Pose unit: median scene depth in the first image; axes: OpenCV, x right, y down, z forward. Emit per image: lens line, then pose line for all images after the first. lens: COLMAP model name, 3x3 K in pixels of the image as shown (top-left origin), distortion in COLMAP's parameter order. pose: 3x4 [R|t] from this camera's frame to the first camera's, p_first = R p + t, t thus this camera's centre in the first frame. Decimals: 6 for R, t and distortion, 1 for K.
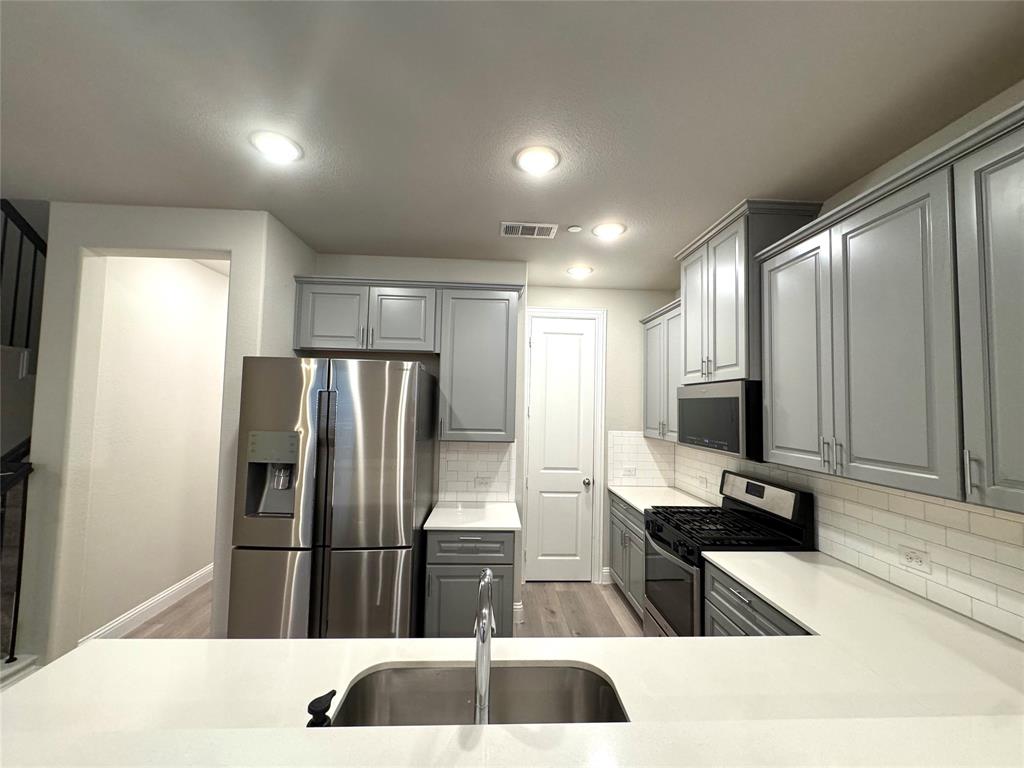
lens RADIAL K [[408.6, 0, 513.4], [0, 408.6, 384.5], [0, 0, 1]] dist [-0.002792, 0.000627]
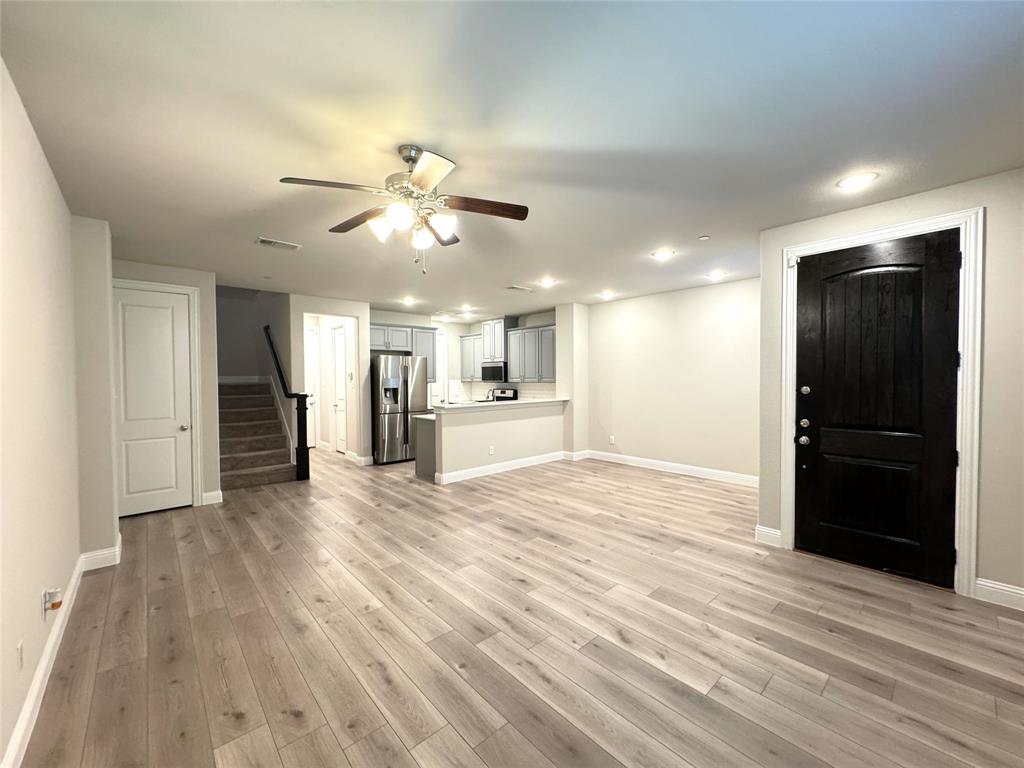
lens RADIAL K [[408.6, 0, 513.0], [0, 408.6, 382.4], [0, 0, 1]] dist [-0.002792, 0.000627]
pose [[0.776836, -0.037215, 0.628602, -1.621497], [-0.009022, 0.997492, 0.070203, -0.079382], [-0.629638, -0.060207, 0.774552, -1.856607]]
